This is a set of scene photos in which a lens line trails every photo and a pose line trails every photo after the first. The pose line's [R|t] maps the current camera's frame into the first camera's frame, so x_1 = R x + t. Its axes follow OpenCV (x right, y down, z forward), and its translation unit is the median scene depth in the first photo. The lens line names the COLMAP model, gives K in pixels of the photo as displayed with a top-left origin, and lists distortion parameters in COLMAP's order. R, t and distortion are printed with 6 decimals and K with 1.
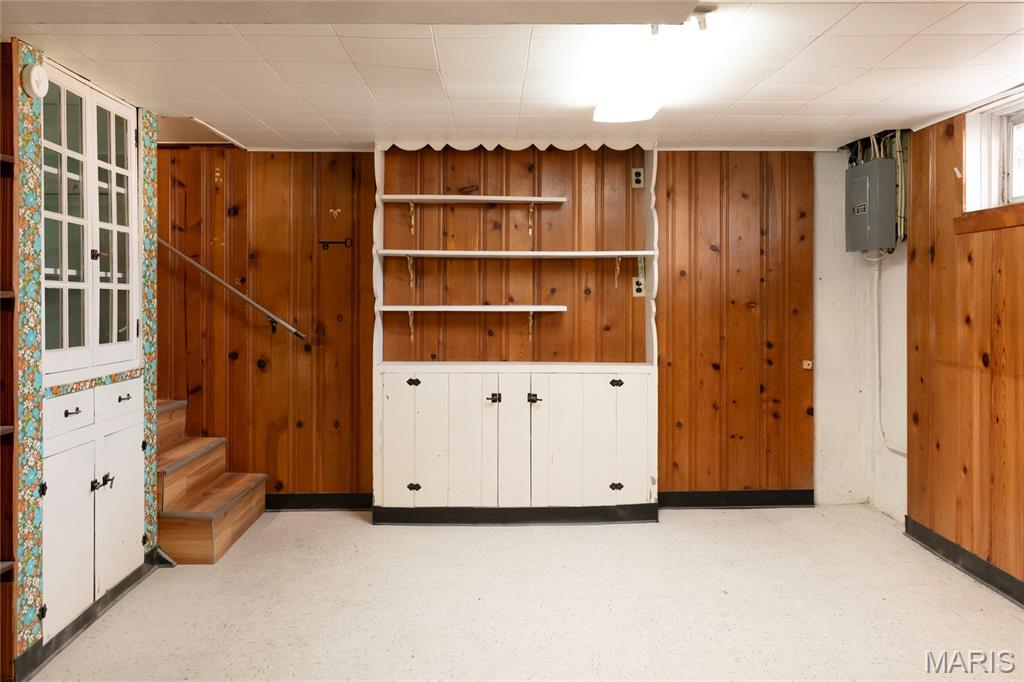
lens RADIAL K [[845.3, 0, 474.2], [0, 845.3, 291.1], [0, 0, 1]] dist [0.005964, -0.003640]
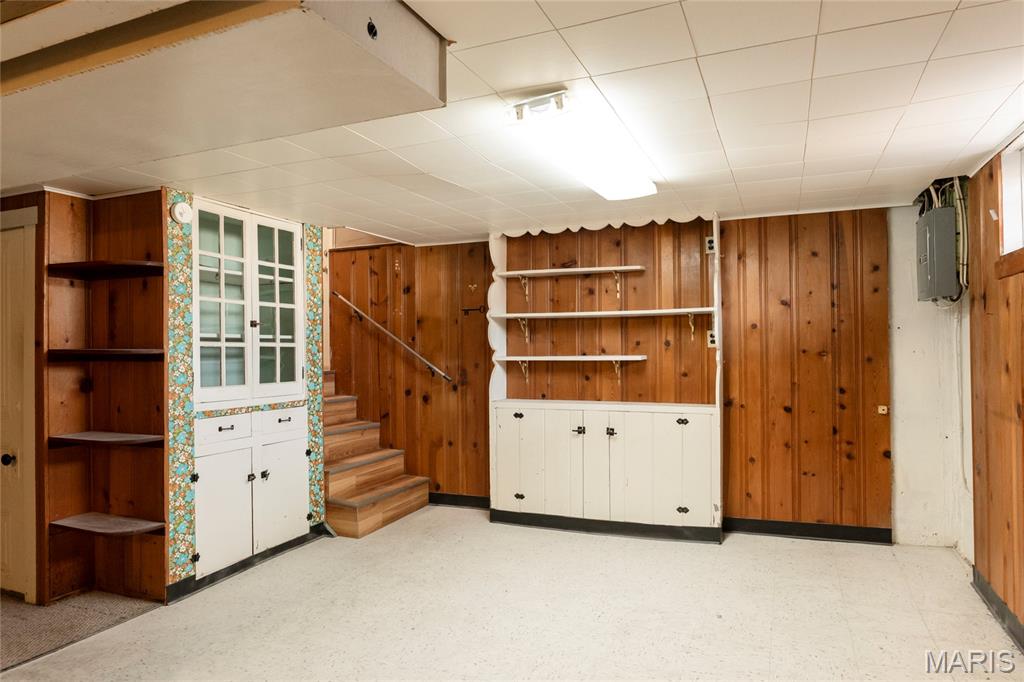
lens RADIAL K [[614.9, 0, 512.0], [0, 614.9, 341.0], [0, 0, 1]] dist [-0.034002, 0.027980]
pose [[0.920916, -0.015242, -0.389464, 0.275623], [0.012826, 0.999879, -0.008801, 0.001973], [0.389551, 0.003110, 0.921000, 0.124331]]
